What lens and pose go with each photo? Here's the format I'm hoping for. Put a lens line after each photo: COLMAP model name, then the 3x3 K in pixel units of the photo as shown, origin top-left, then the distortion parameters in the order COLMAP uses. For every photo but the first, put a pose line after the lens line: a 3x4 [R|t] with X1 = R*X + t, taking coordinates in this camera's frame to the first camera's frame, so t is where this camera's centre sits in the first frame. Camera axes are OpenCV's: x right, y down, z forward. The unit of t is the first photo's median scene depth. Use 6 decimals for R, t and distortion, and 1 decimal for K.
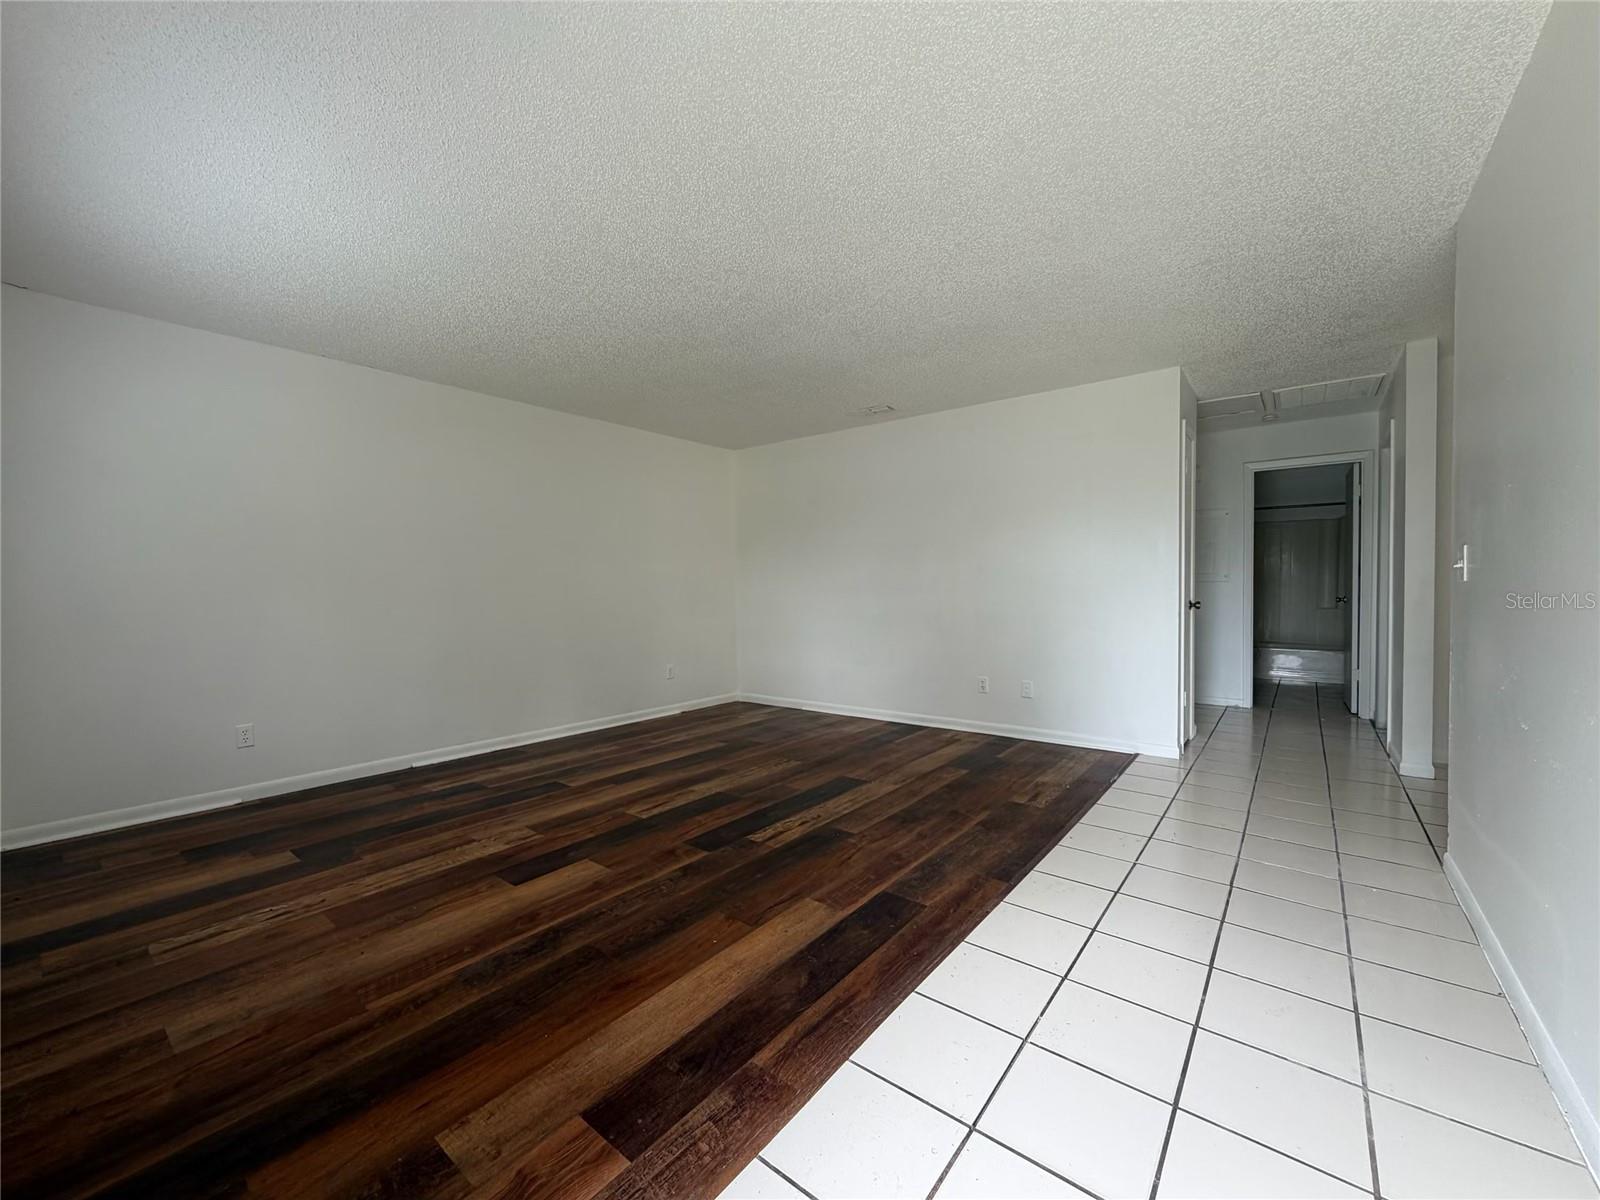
lens RADIAL K [[636.5, 0, 798.3], [0, 636.5, 604.3], [0, 0, 1]] dist [0.000534, -0.000226]
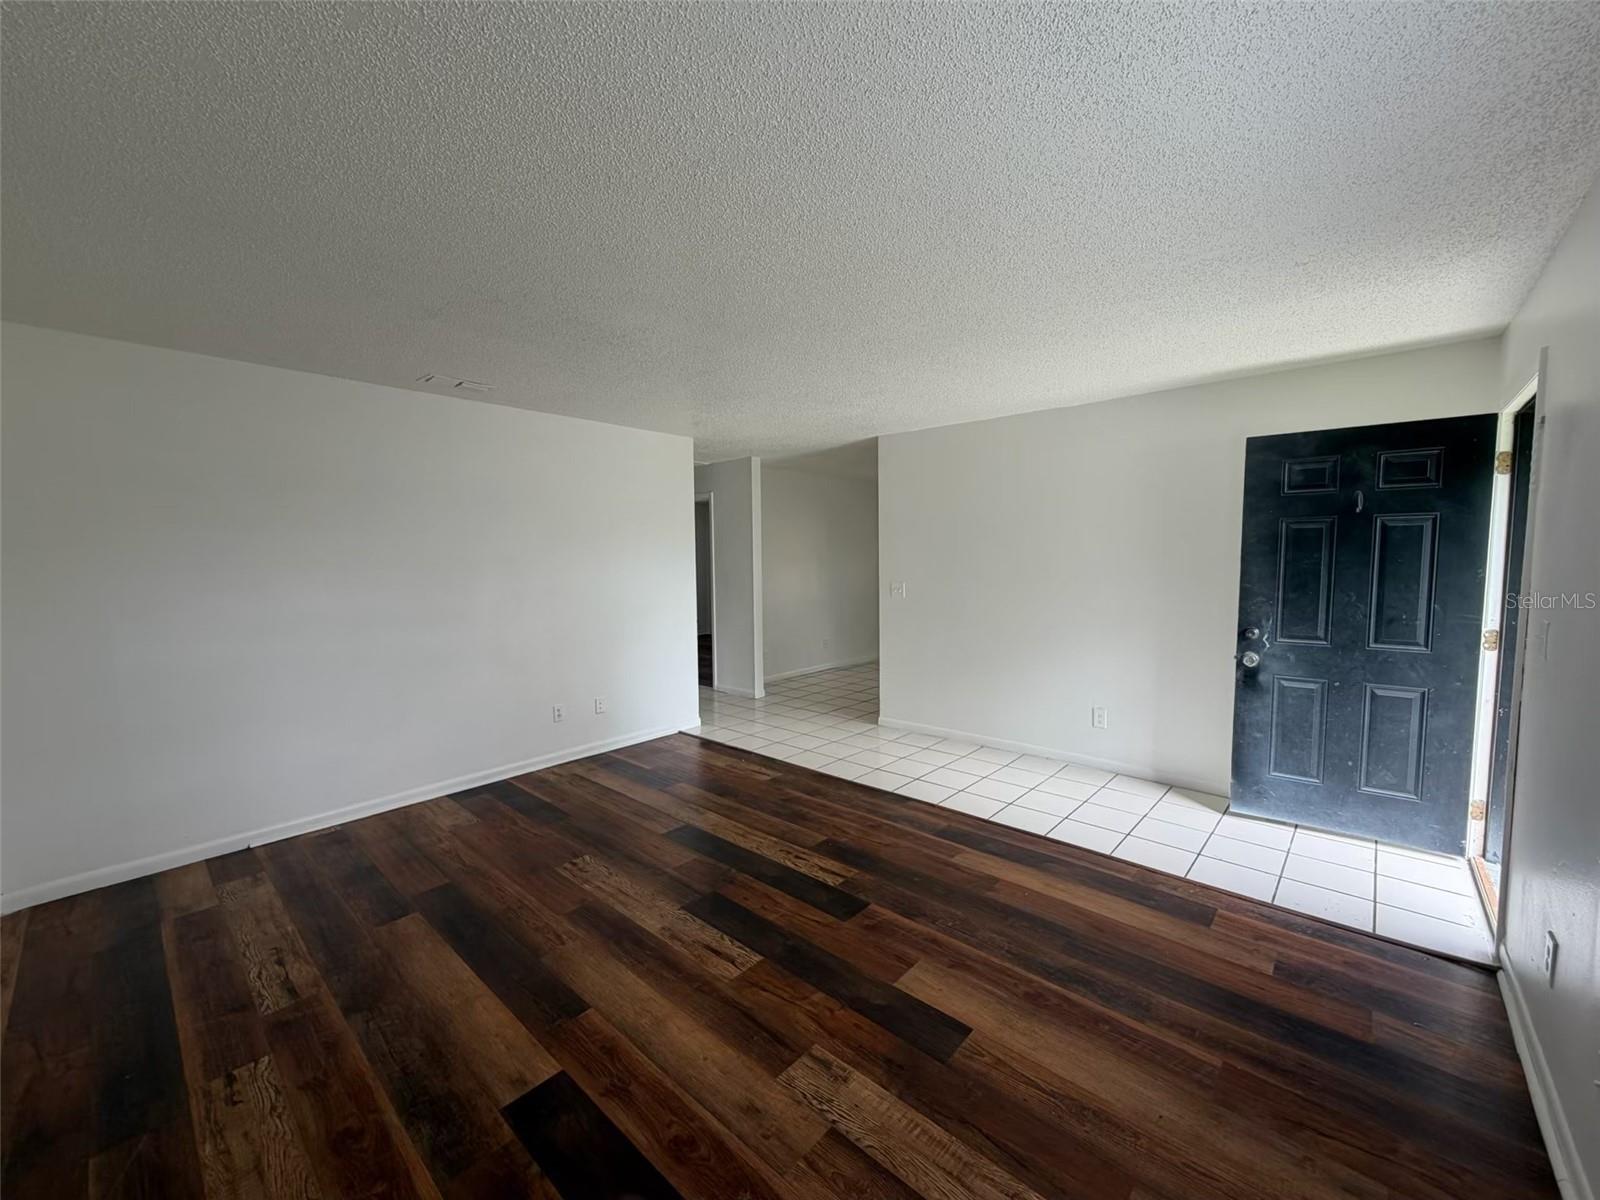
lens RADIAL K [[636.5, 0, 798.3], [0, 636.5, 604.3], [0, 0, 1]] dist [0.000534, -0.000226]
pose [[0.064899, -0.068637, 0.995529, -0.994010], [0.036593, 0.997124, 0.066361, -0.135775], [-0.997221, 0.032122, 0.067224, 0.922225]]
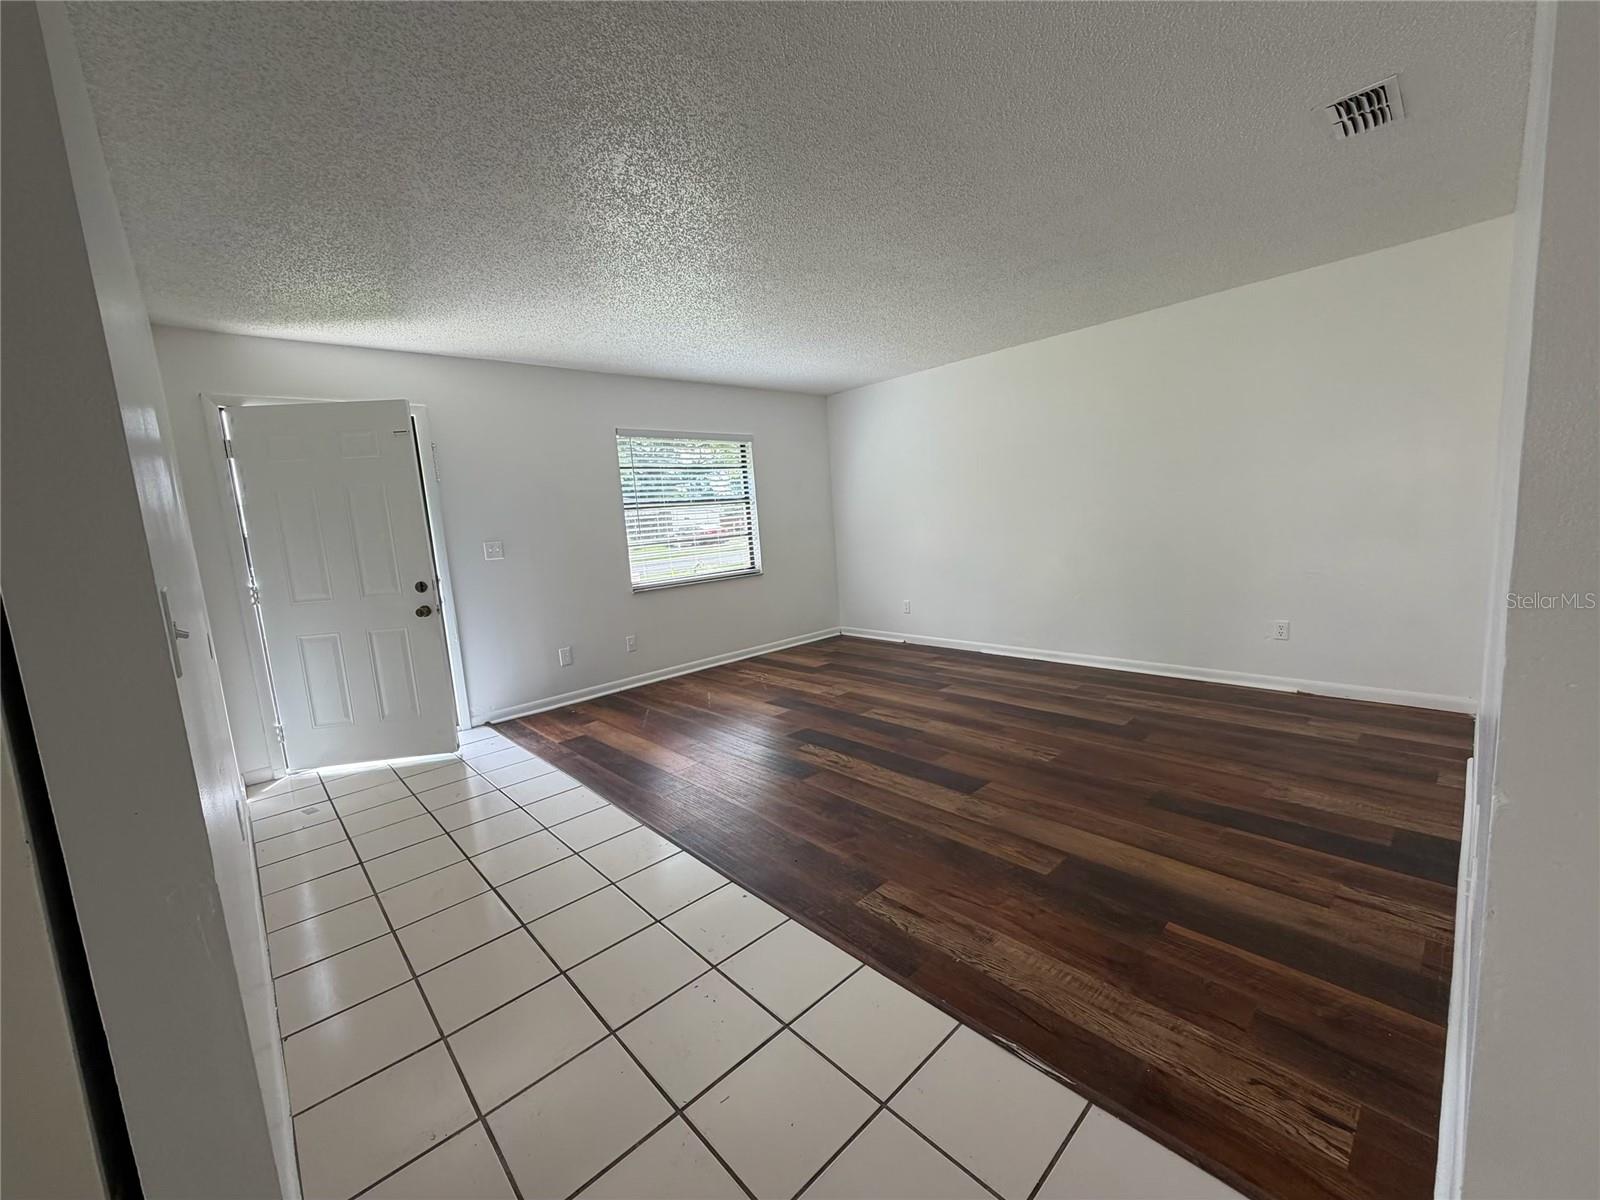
lens RADIAL K [[636.5, 0, 798.3], [0, 636.5, 604.3], [0, 0, 1]] dist [0.000534, -0.000226]
pose [[-0.153738, 0.155372, -0.975820, 1.054653], [0.044908, 0.987638, 0.150179, -0.094750], [0.987091, -0.020734, -0.158815, 1.122641]]
